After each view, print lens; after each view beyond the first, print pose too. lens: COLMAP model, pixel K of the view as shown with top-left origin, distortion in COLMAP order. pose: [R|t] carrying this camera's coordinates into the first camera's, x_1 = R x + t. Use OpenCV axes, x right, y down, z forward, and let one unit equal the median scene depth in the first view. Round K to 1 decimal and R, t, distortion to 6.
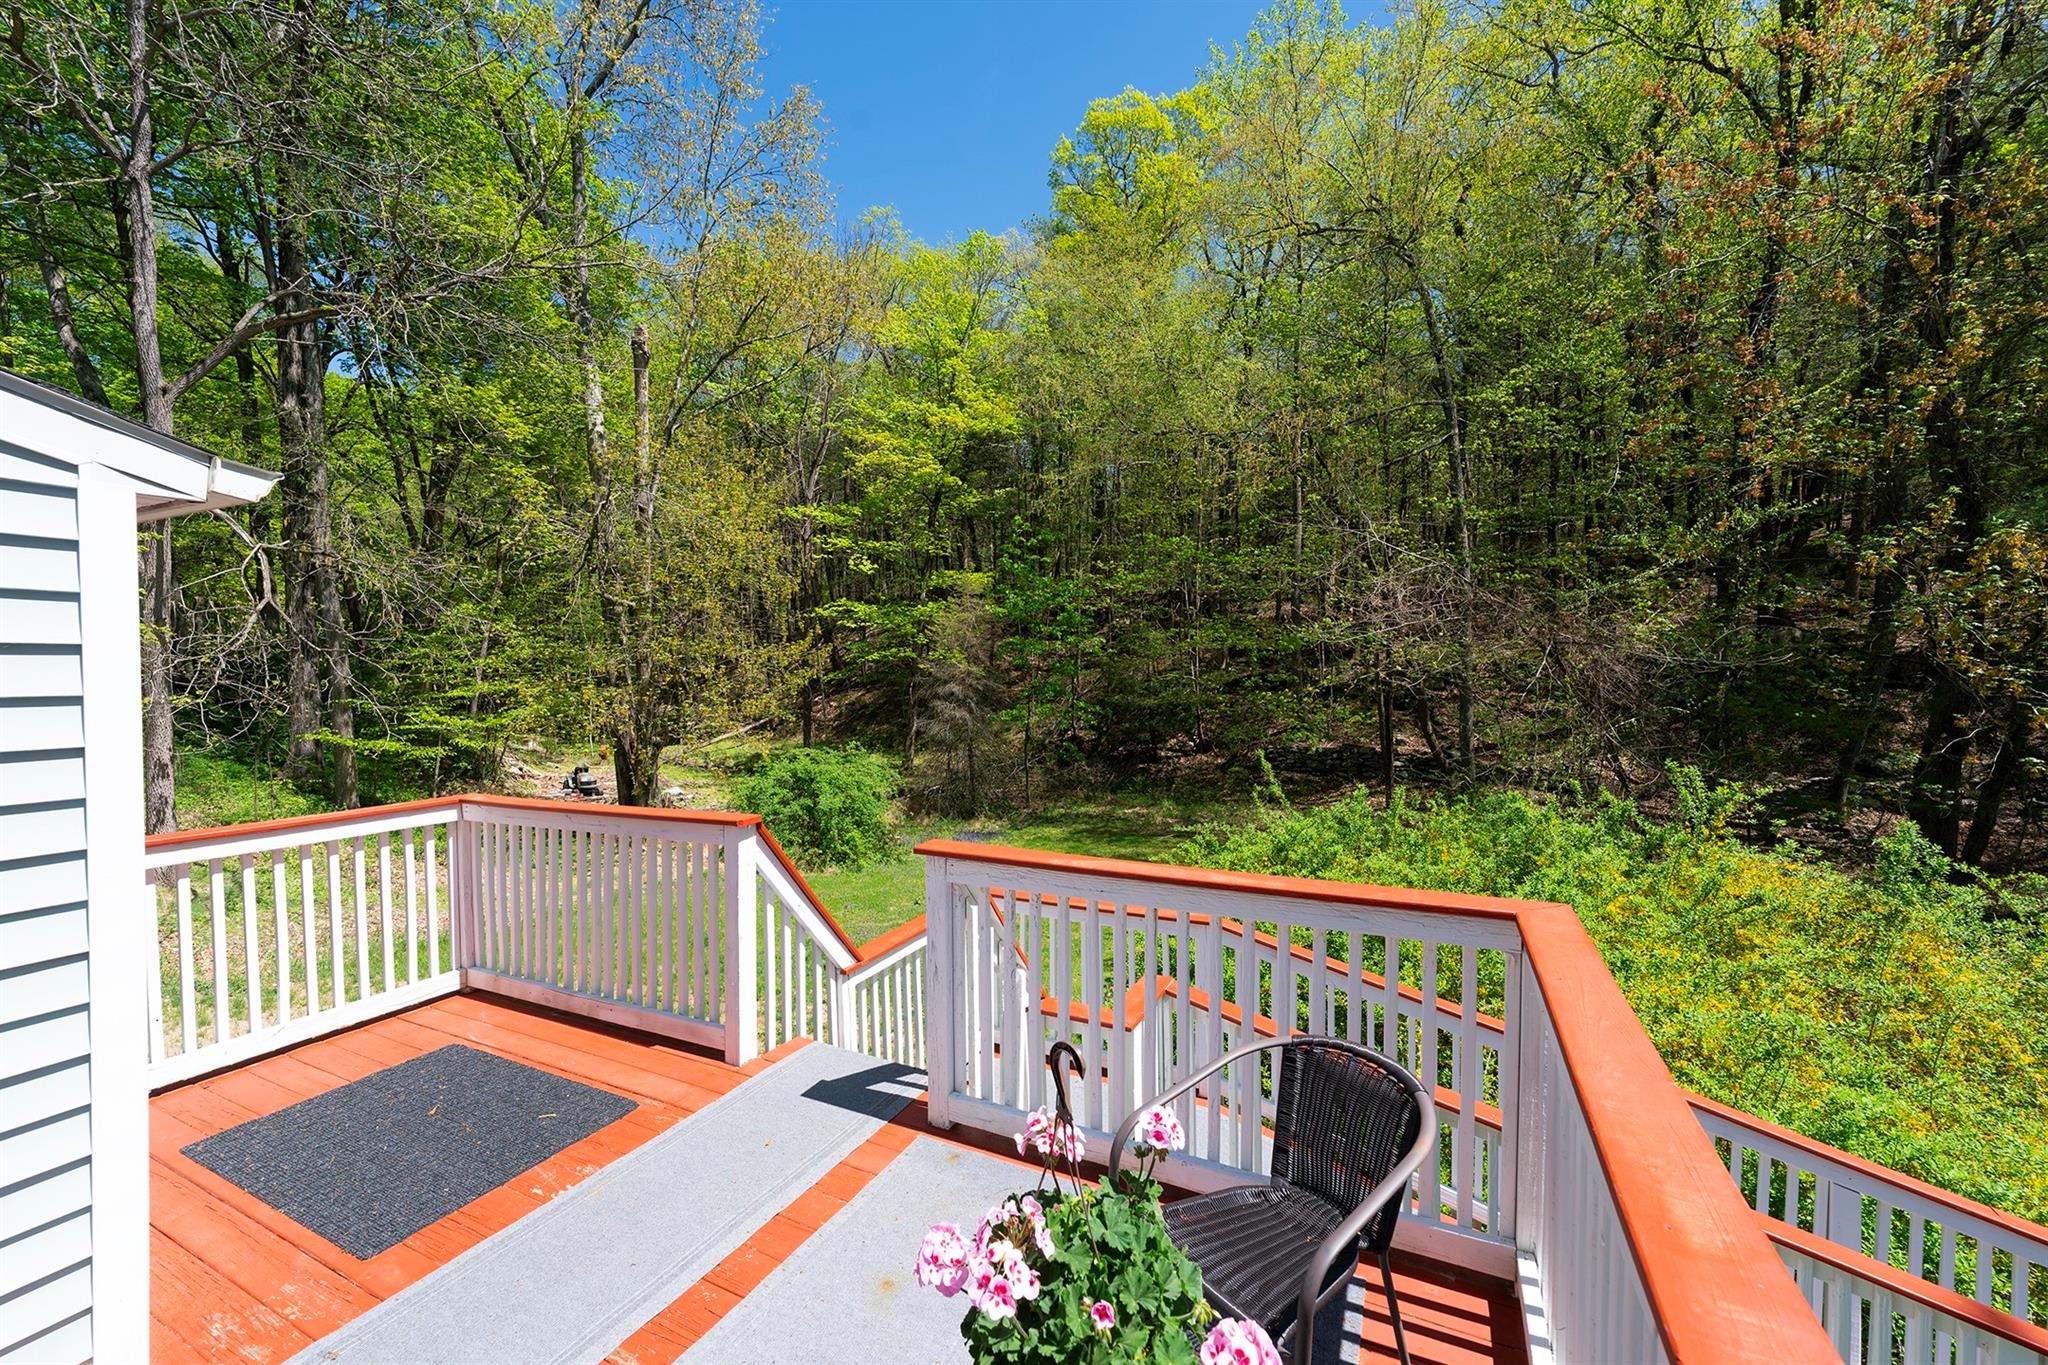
lens RADIAL K [[818.5, 0, 1032.8], [0, 818.5, 684.4], [0, 0, 1]] dist [-0.005155, 0.000150]
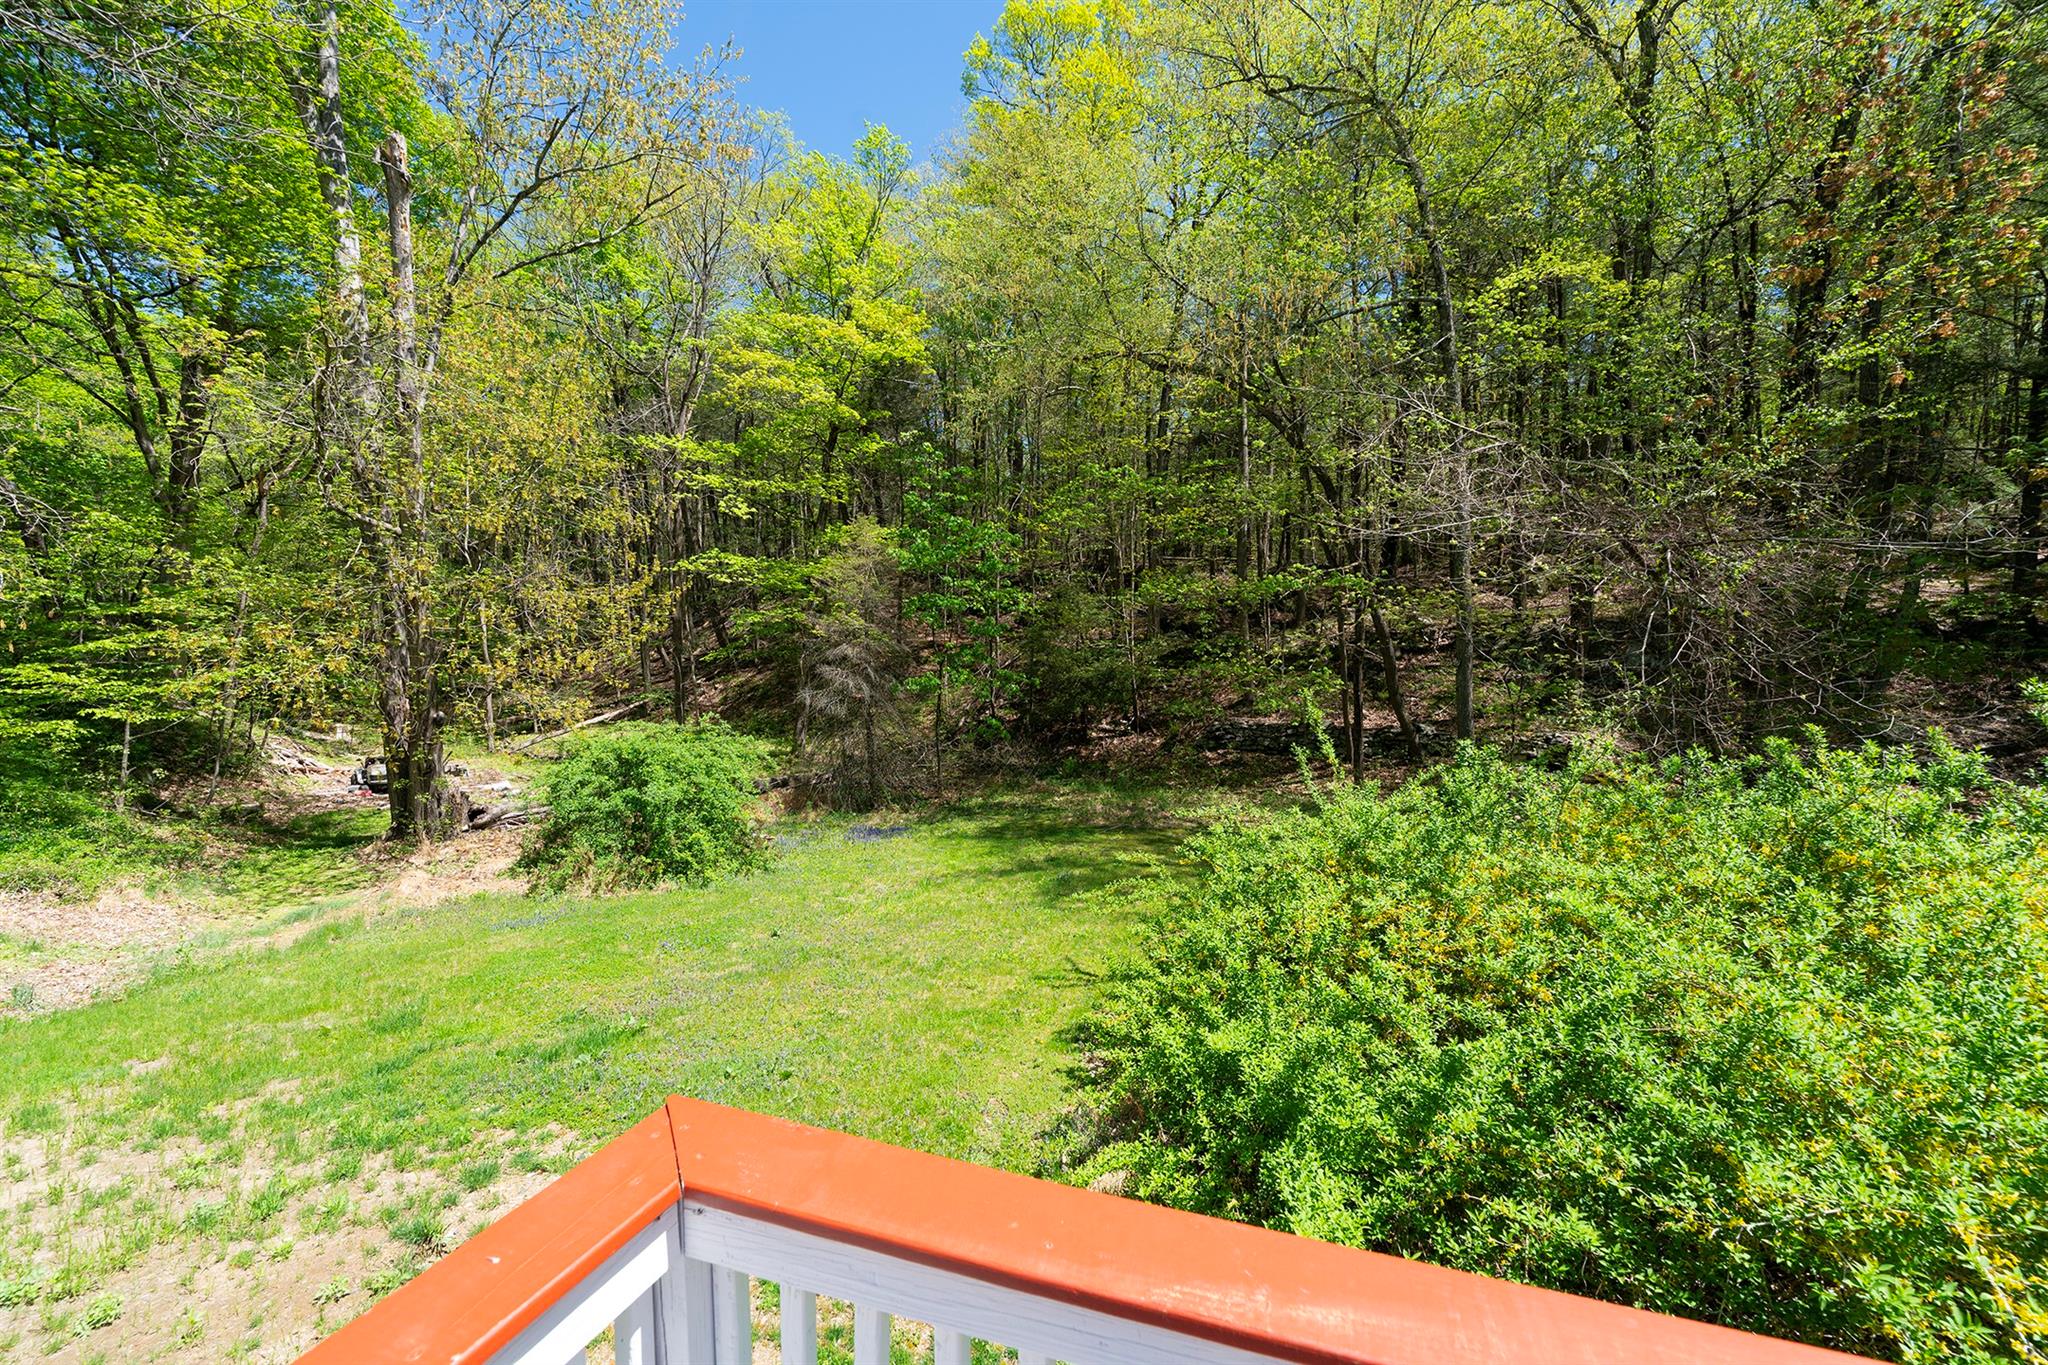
lens RADIAL K [[818.5, 0, 1020.4], [0, 818.5, 681.6], [0, 0, 1]] dist [-0.005155, 0.000150]
pose [[0.995942, -0.005522, 0.089825, 0.001394], [0.005153, 0.999977, 0.004335, 0.028149], [-0.089847, -0.003854, 0.995948, 0.158364]]
